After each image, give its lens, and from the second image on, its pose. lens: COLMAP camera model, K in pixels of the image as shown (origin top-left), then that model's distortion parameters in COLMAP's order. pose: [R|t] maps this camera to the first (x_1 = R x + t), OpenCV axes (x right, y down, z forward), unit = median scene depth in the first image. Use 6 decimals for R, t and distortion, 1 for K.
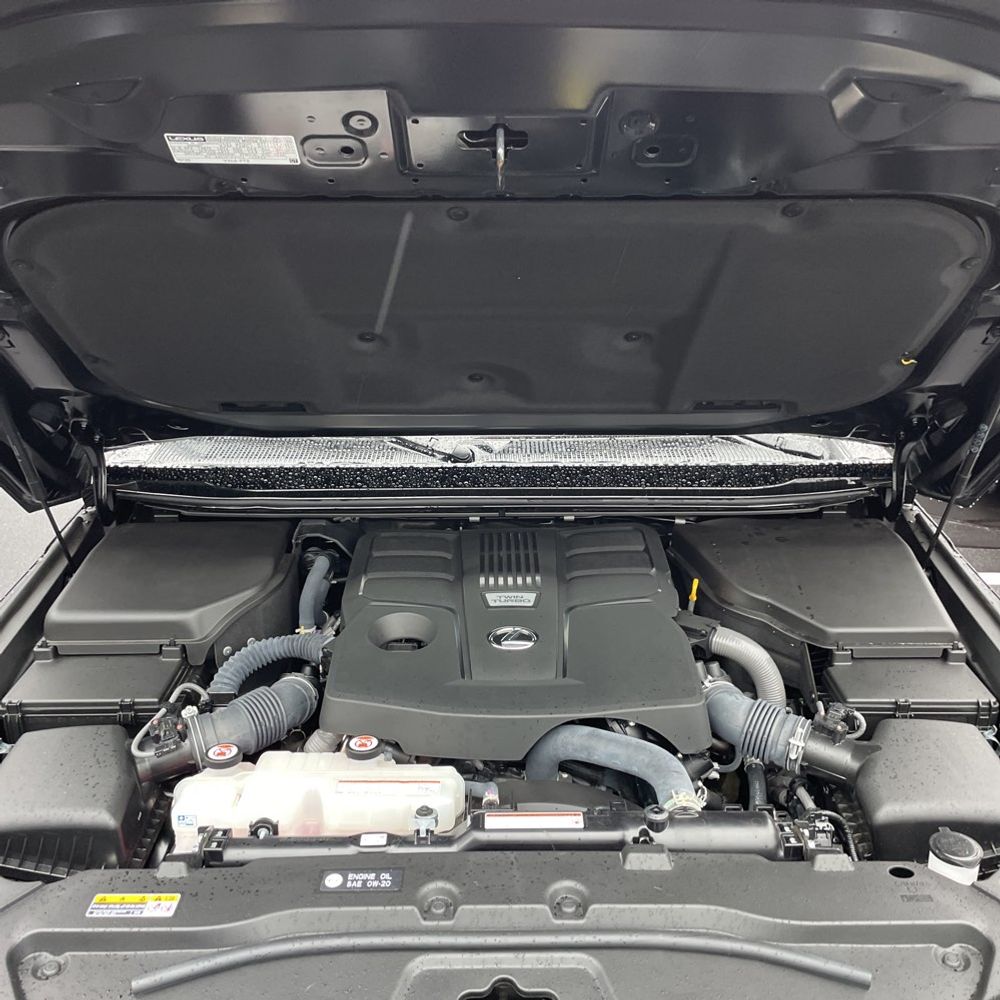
lens RADIAL K [[1009.0, 0, 506.6], [0, 1009.0, 495.7], [0, 0, 1]] dist [0.085282, -0.114586]
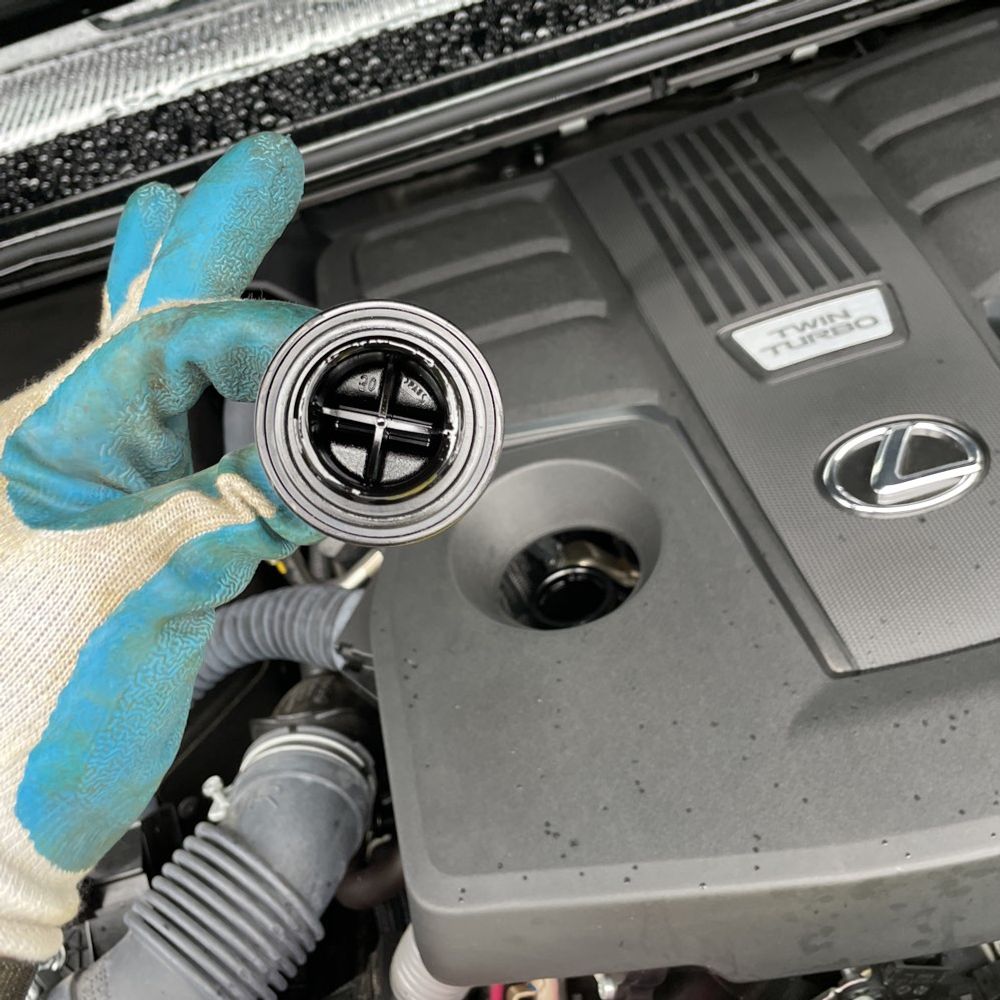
lens RADIAL K [[1009.0, 0, 506.6], [0, 1009.0, 495.7], [0, 0, 1]] dist [0.085282, -0.114586]
pose [[0.958827, -0.279966, -0.047636, -0.080896], [0.278409, 0.893577, 0.352149, 0.004257], [-0.056023, -0.350913, 0.934731, 0.586731]]
